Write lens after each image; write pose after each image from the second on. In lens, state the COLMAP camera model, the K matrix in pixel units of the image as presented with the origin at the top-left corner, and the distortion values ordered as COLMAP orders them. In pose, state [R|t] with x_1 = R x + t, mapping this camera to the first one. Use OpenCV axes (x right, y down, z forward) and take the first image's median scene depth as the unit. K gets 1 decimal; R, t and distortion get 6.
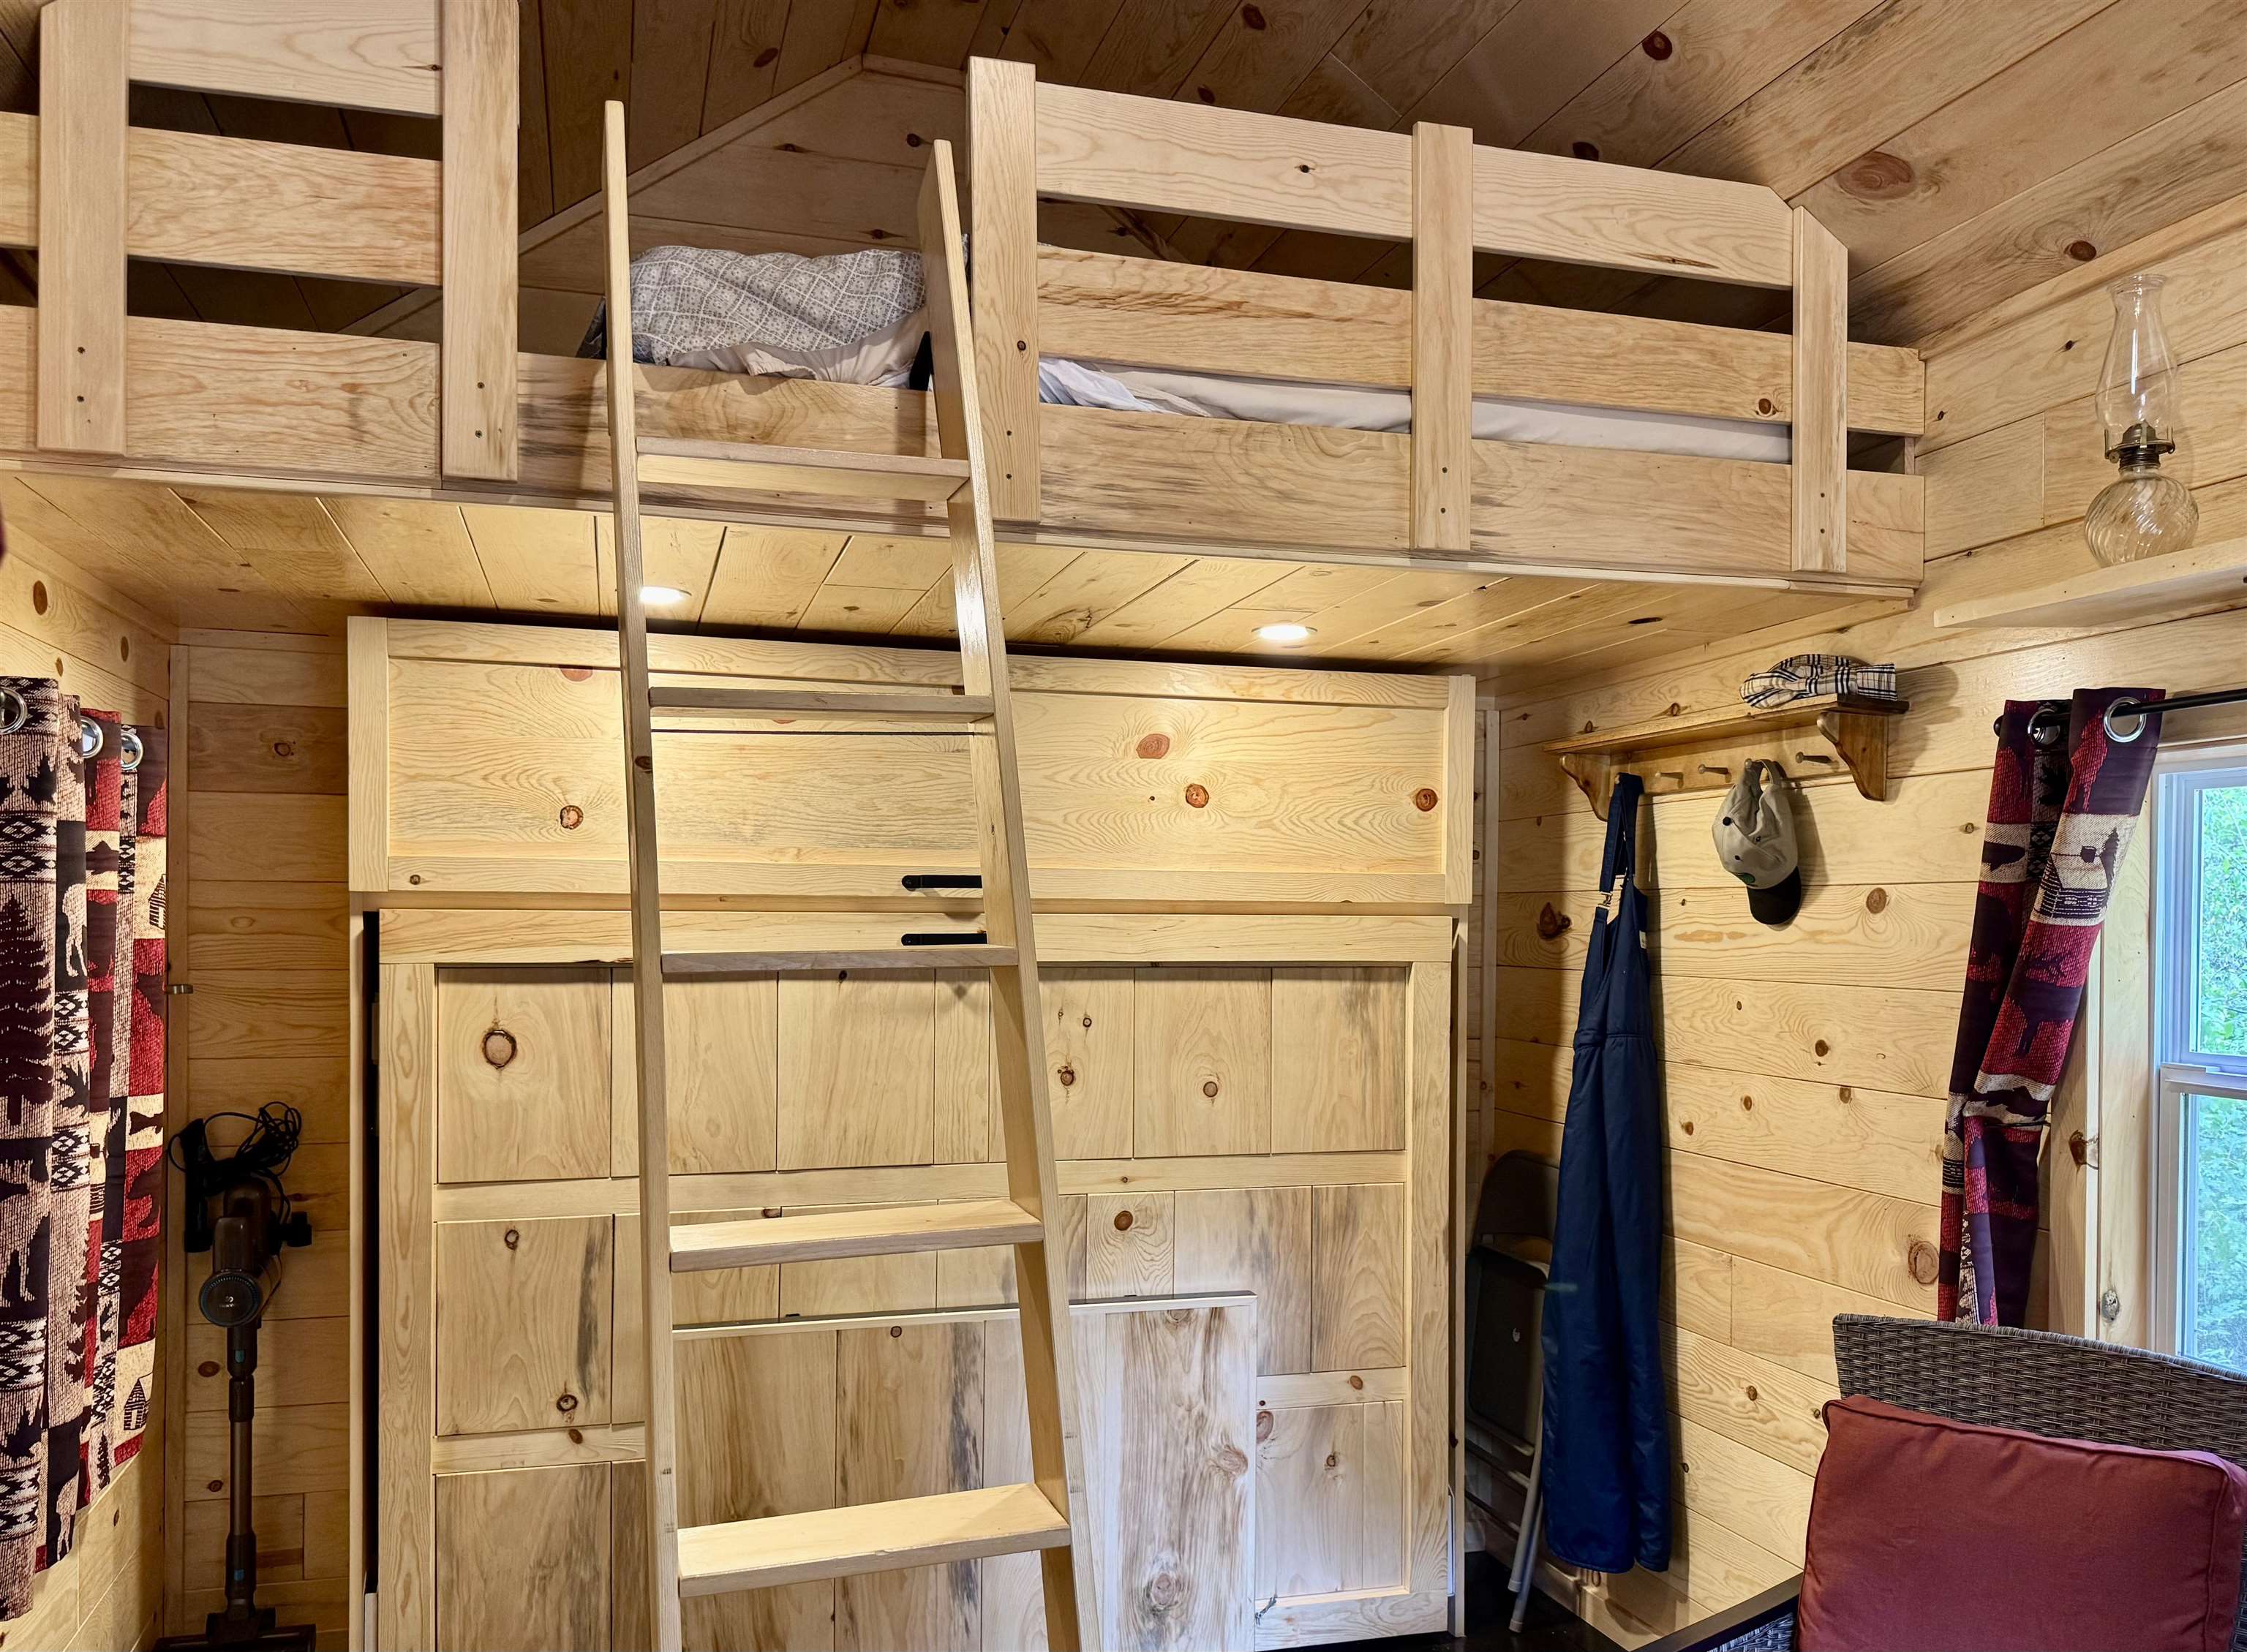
lens RADIAL K [[1656.6, 0, 1117.7], [0, 1656.6, 904.4], [0, 0, 1]] dist [0.096951, -0.130153]
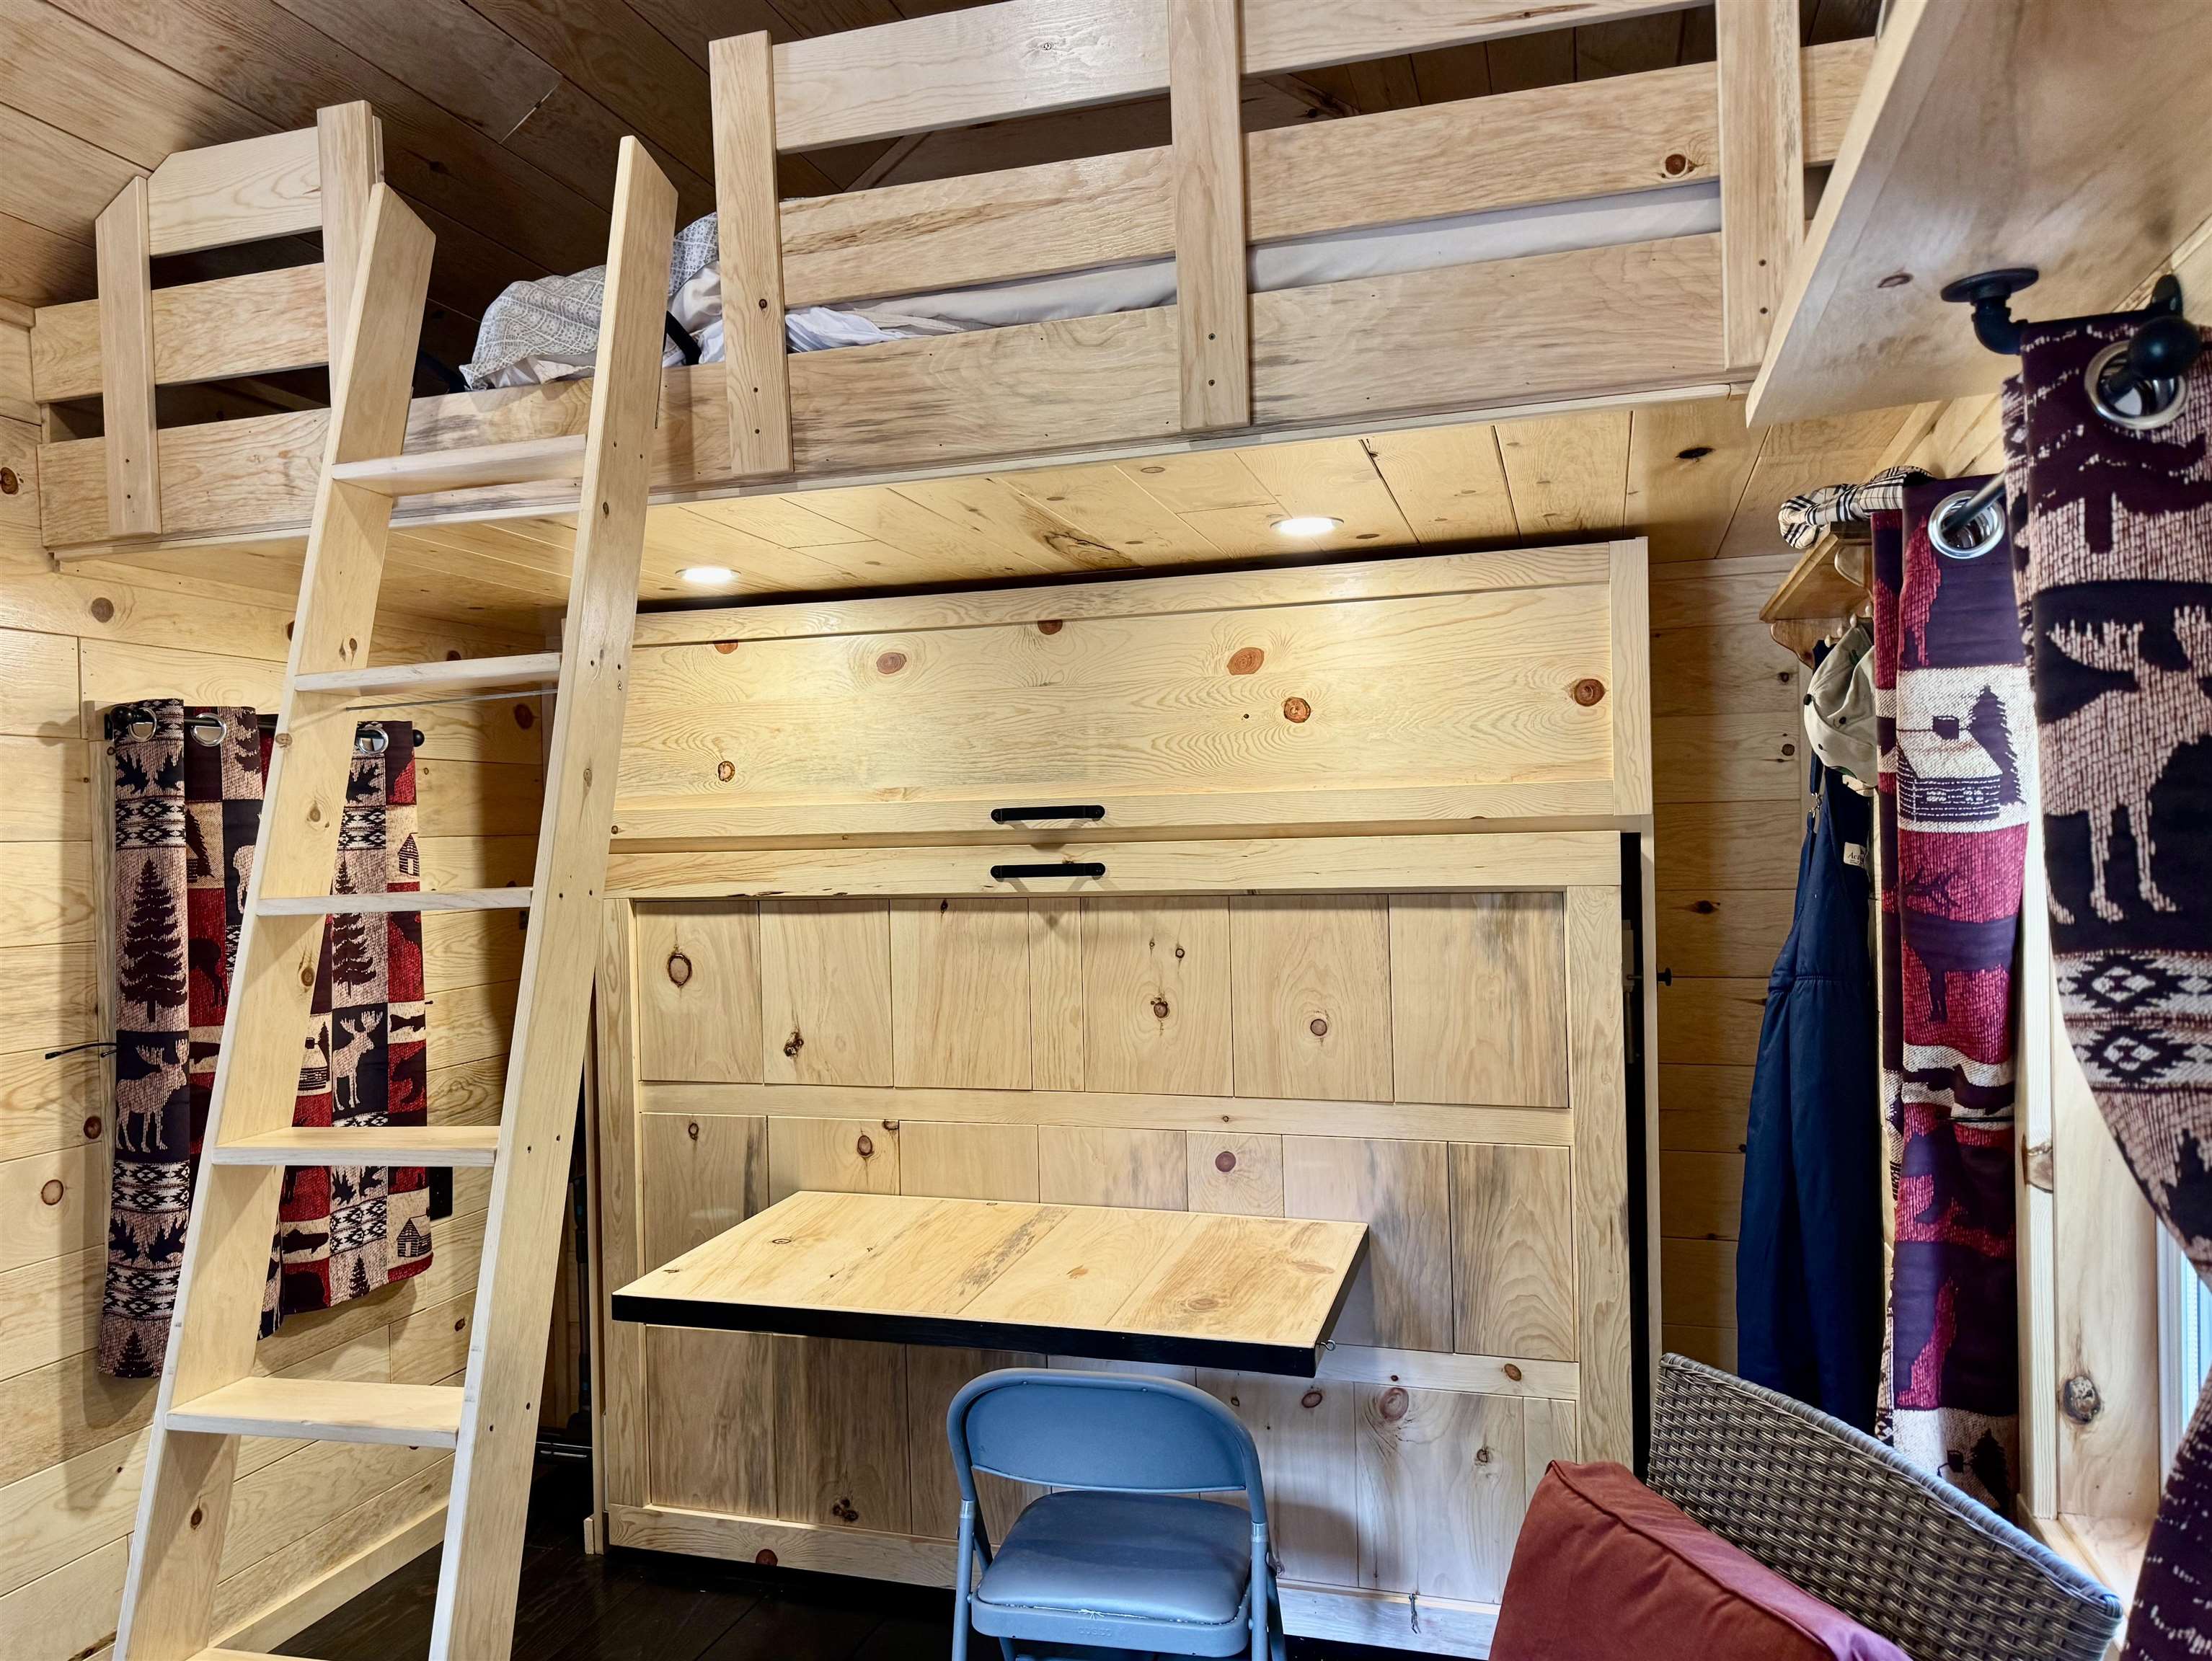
lens RADIAL K [[1632.7, 0, 1106.0], [0, 1632.7, 830.5], [0, 0, 1]] dist [0.101020, -0.148210]
pose [[0.834938, -0.029531, -0.549550, 0.519212], [0.031920, 0.999477, -0.005213, 0.003512], [0.549417, -0.013189, 0.835444, 0.198143]]
